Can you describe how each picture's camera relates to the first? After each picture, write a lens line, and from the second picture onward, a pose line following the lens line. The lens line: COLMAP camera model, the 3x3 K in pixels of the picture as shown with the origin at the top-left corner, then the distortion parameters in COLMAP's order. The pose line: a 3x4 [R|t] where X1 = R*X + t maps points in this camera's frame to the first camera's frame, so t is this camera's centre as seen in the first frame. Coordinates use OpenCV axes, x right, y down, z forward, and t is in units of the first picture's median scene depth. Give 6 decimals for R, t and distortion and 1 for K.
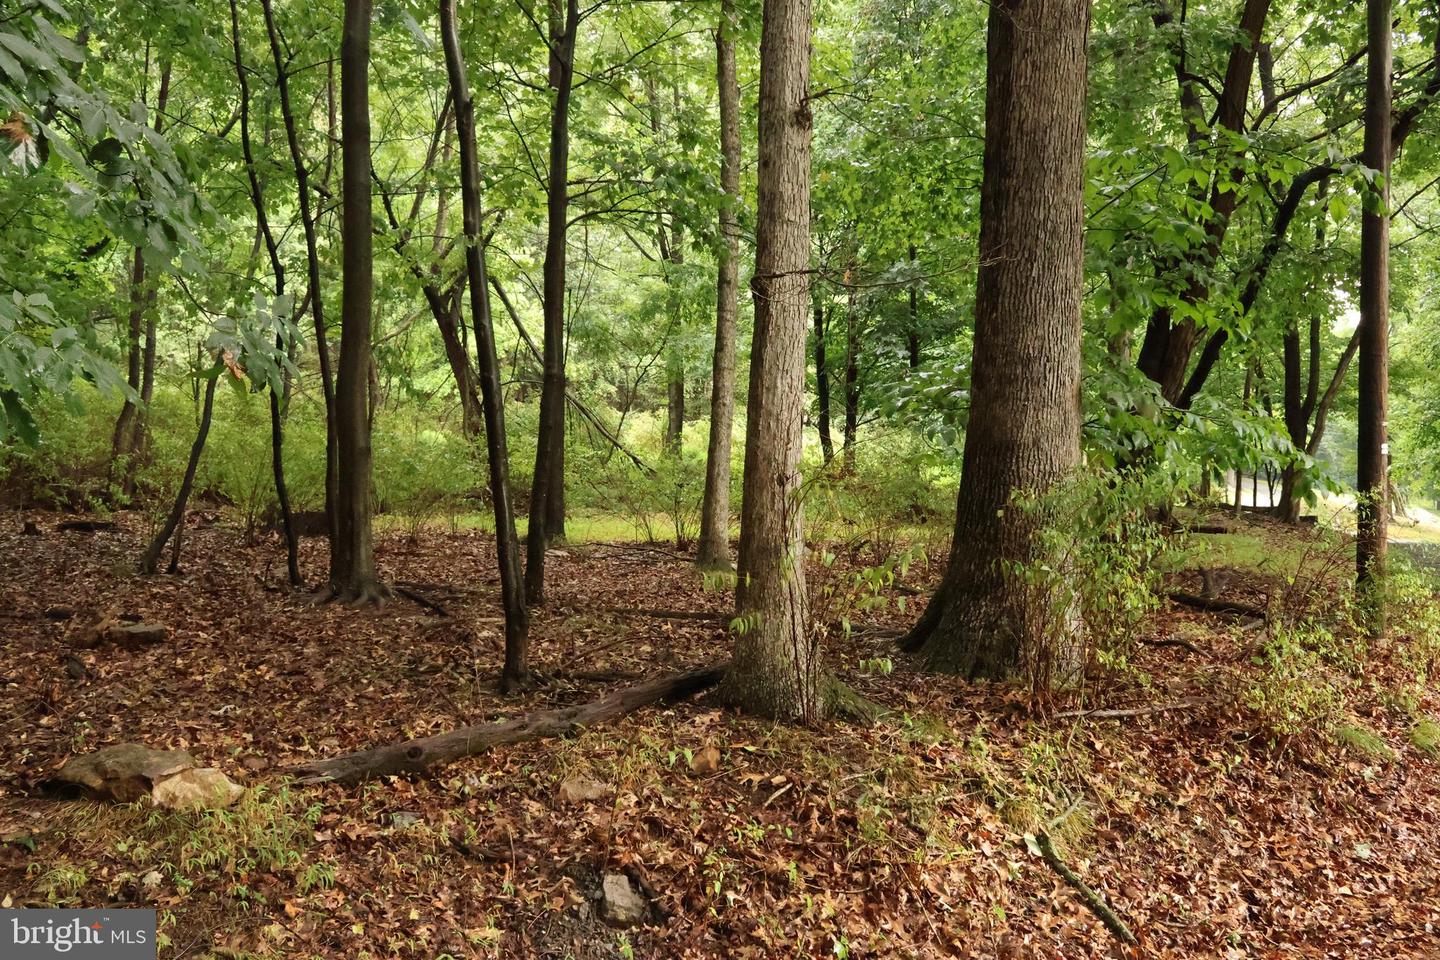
lens RADIAL K [[1187.7, 0, 729.7], [0, 1187.7, 461.1], [0, 0, 1]] dist [-0.167965, 0.150047]
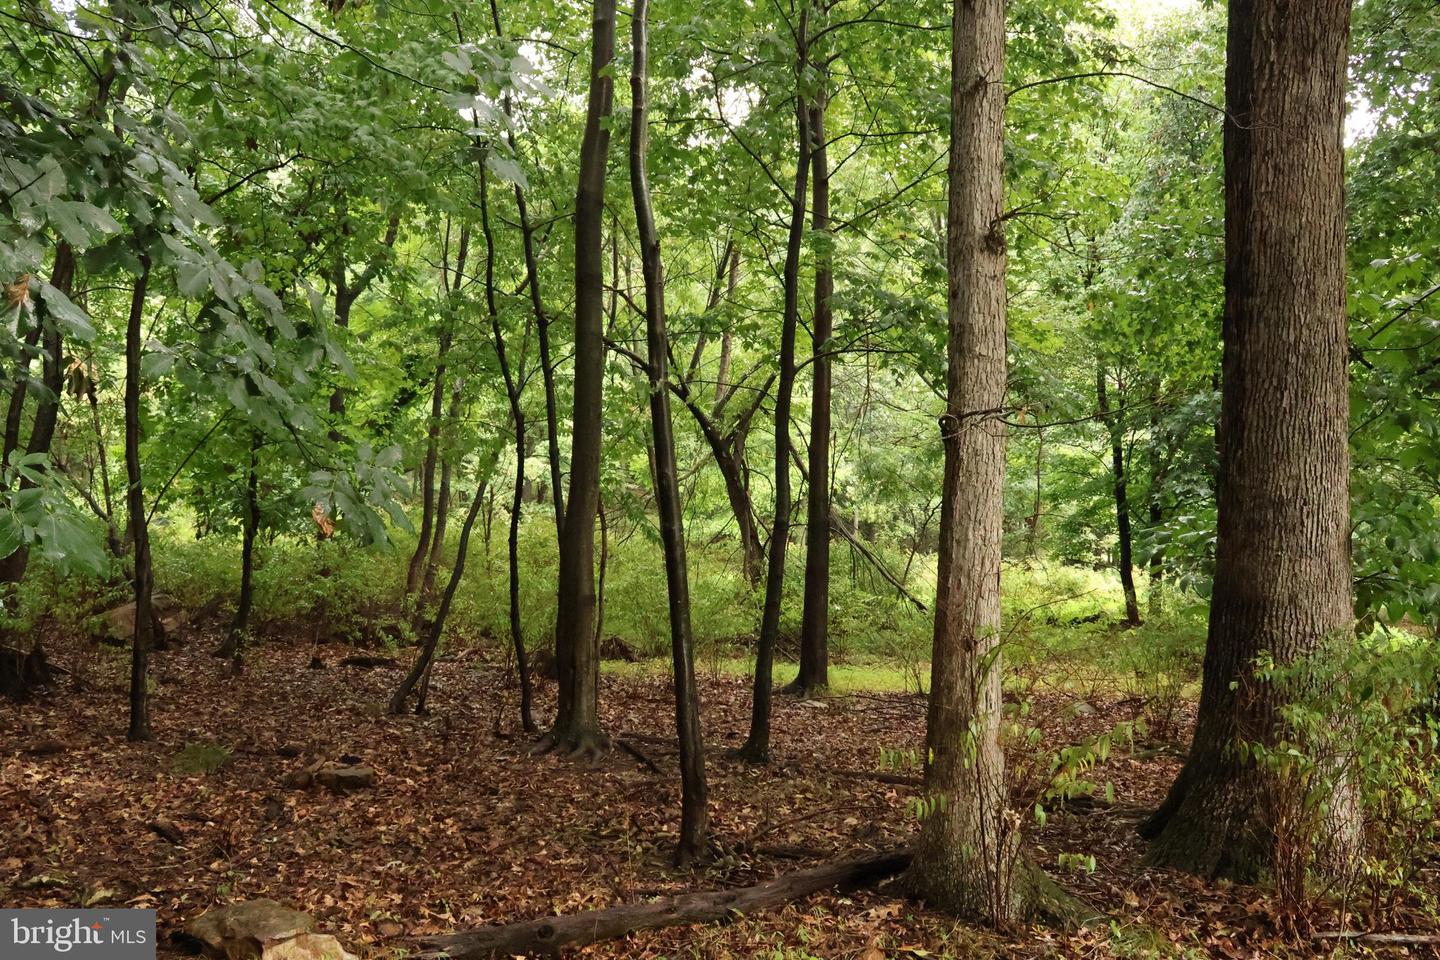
lens RADIAL K [[1191.2, 0, 729.5], [0, 1191.2, 465.3], [0, 0, 1]] dist [-0.170730, 0.158248]
pose [[0.965263, -0.016387, -0.260765, 0.097865], [-0.013612, 0.993522, -0.112824, -0.014488], [0.260925, 0.112455, 0.958787, 0.088018]]
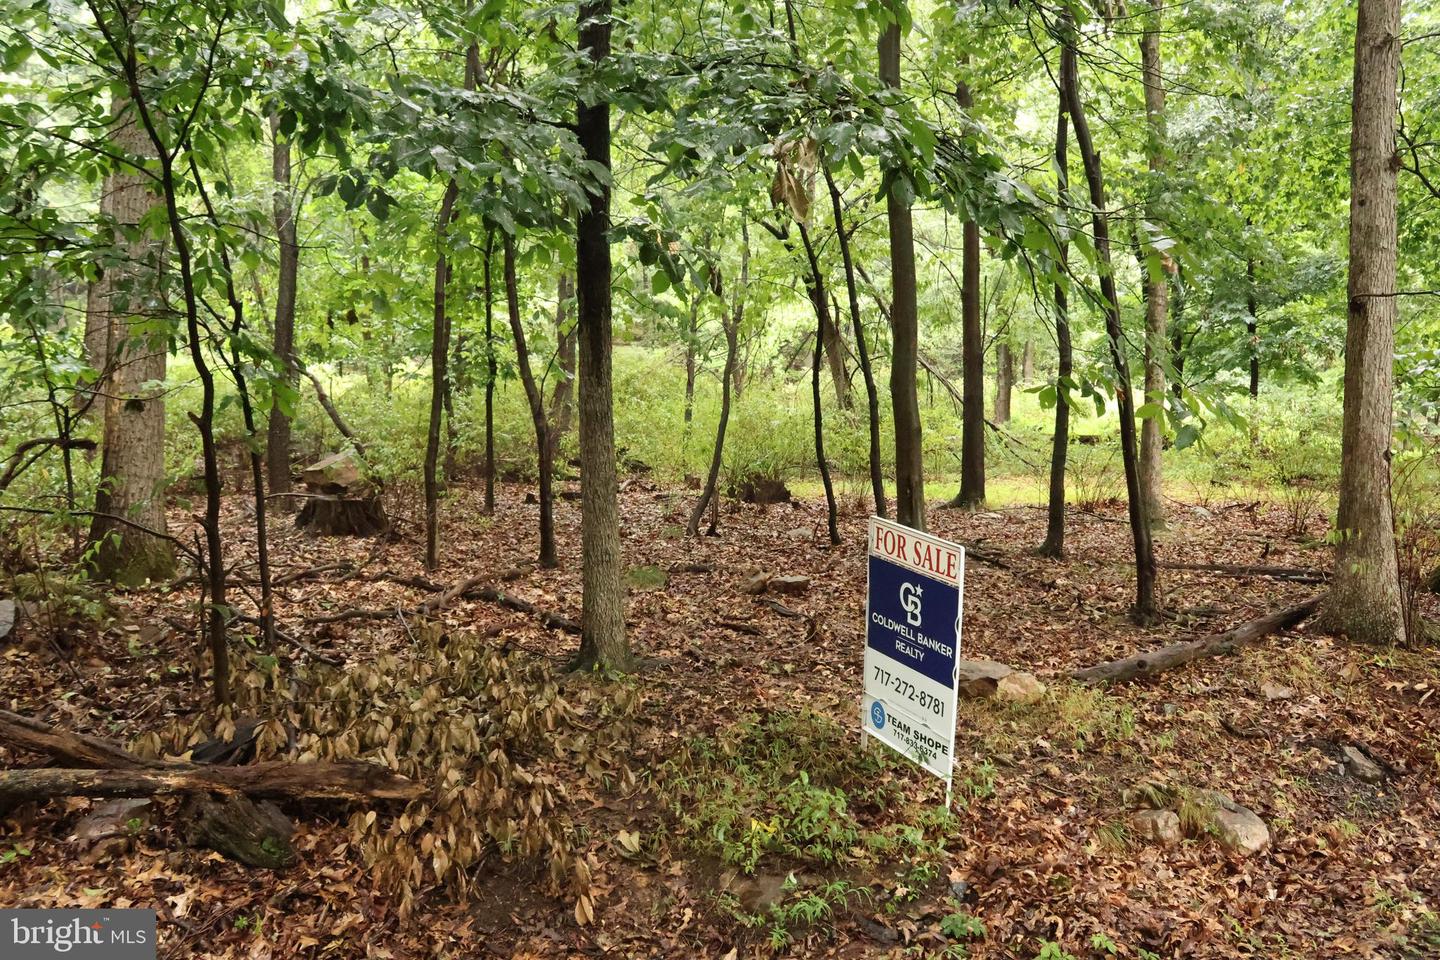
lens RADIAL K [[1187.7, 0, 729.7], [0, 1187.7, 461.1], [0, 0, 1]] dist [-0.167965, 0.150047]
pose [[0.978827, -0.010620, -0.204412, -0.377022], [0.017011, 0.999419, 0.029536, -0.025339], [0.203979, -0.032388, 0.978439, -0.324180]]
